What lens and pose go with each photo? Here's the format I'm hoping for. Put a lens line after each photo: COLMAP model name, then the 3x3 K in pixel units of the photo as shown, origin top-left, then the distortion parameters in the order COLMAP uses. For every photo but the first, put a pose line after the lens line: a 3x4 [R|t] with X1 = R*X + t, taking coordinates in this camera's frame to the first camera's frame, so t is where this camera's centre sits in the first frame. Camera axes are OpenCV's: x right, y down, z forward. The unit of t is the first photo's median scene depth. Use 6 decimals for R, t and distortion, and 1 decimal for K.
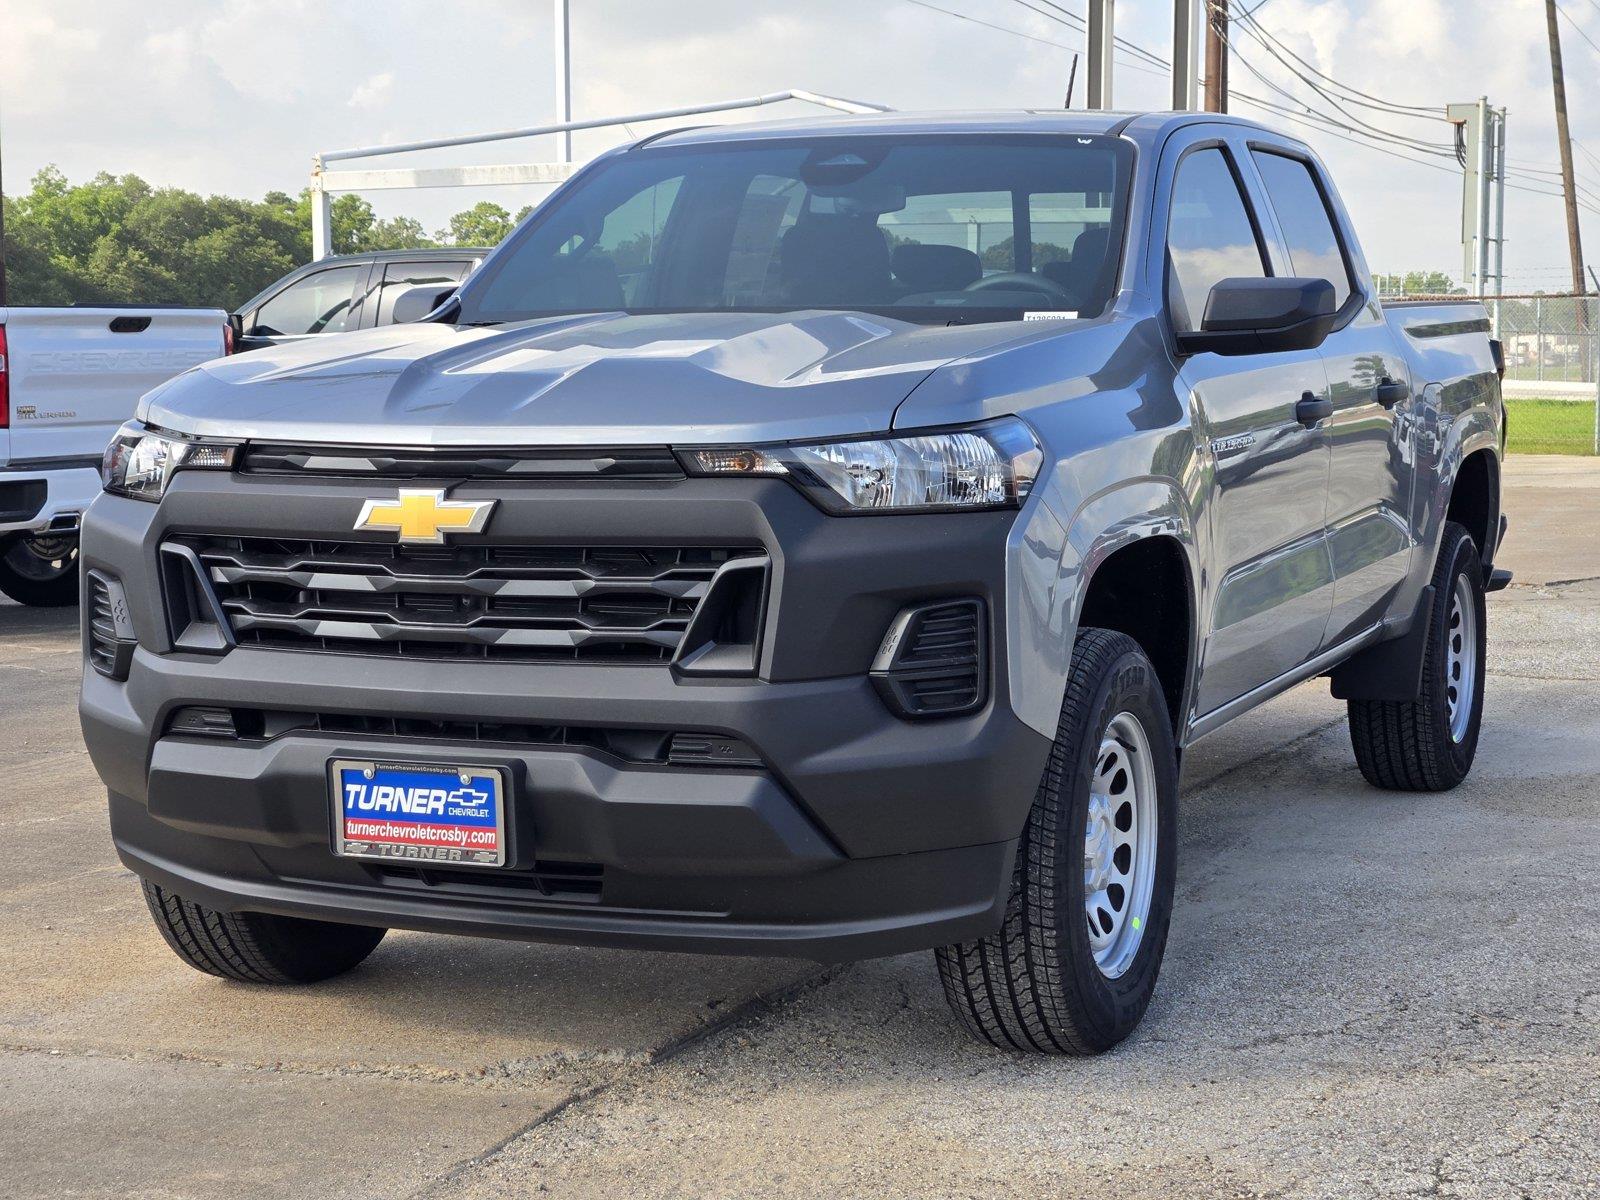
lens RADIAL K [[3102.7, 0, 853.2], [0, 3102.7, 551.8], [0, 0, 1]] dist [-0.659583, 7.817146]
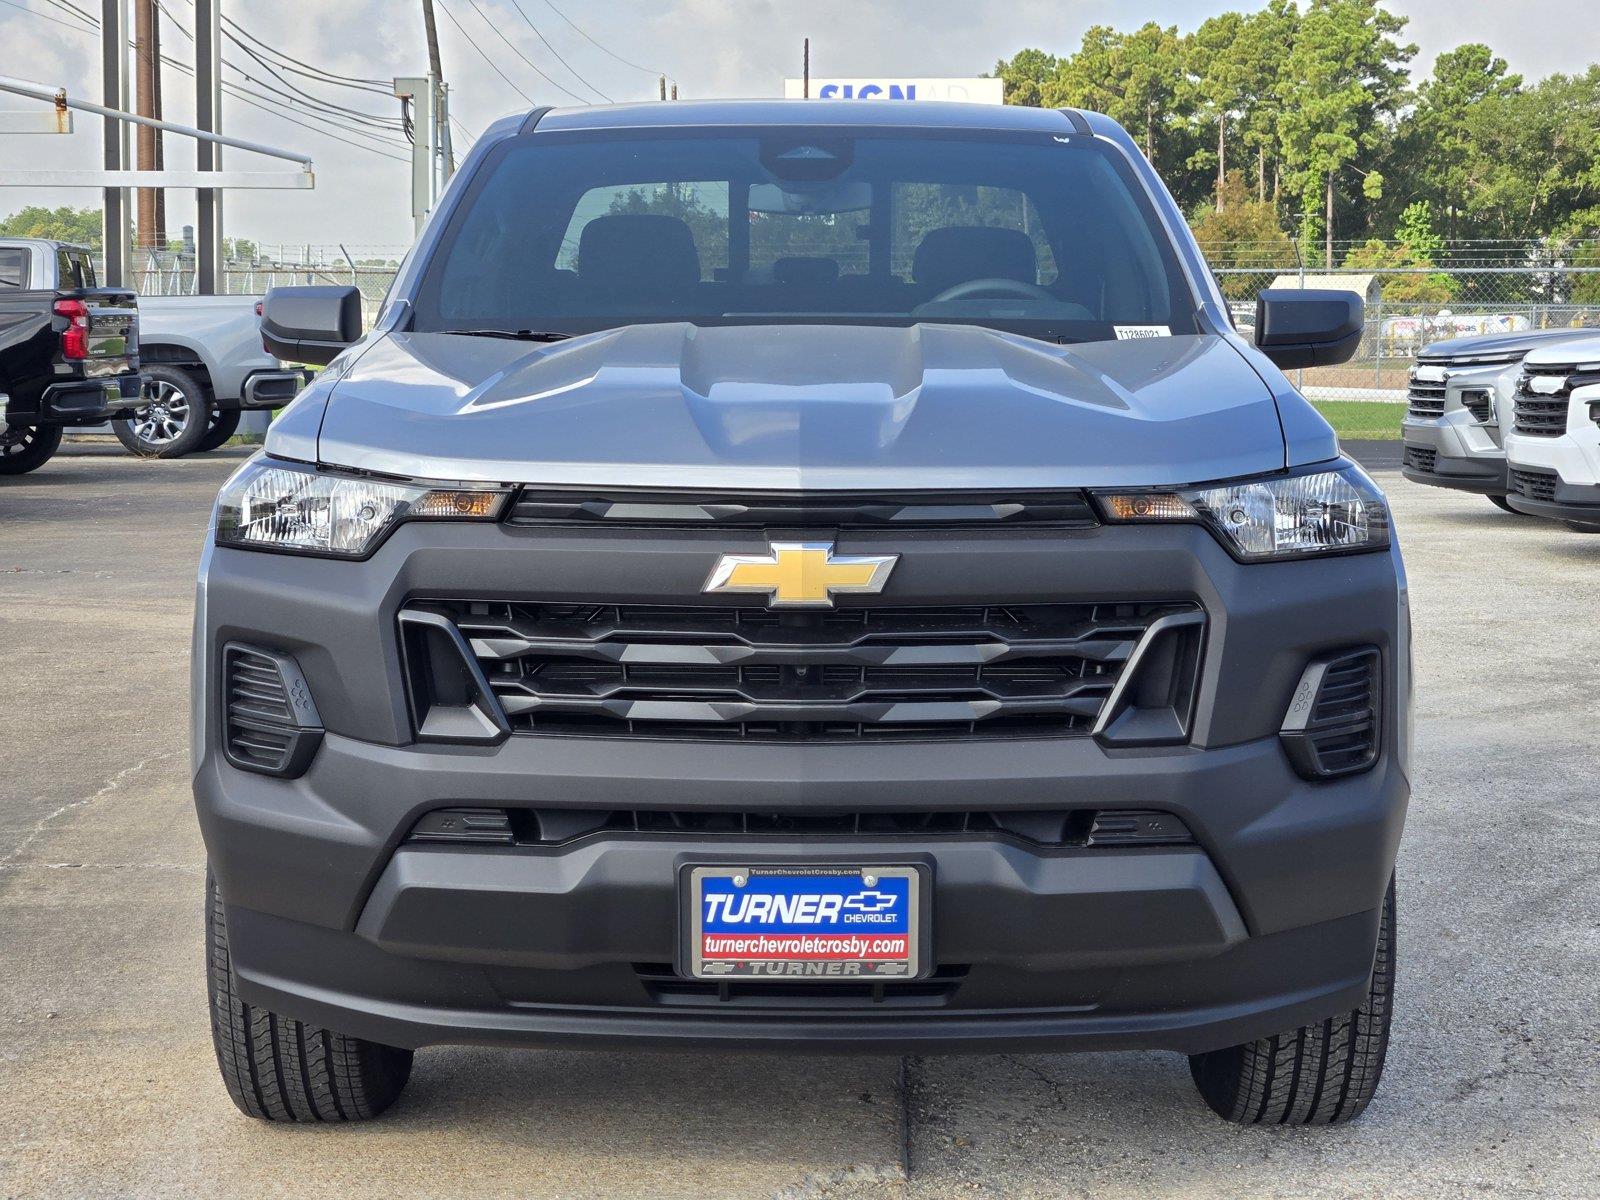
lens RADIAL K [[3102.7, 0, 853.2], [0, 3102.7, 551.8], [0, 0, 1]] dist [-0.659583, 7.817146]
pose [[0.927009, -0.023320, 0.374314, -0.445843], [0.019501, 0.999712, 0.013988, -0.029556], [-0.374532, -0.005668, 0.927197, 0.201571]]
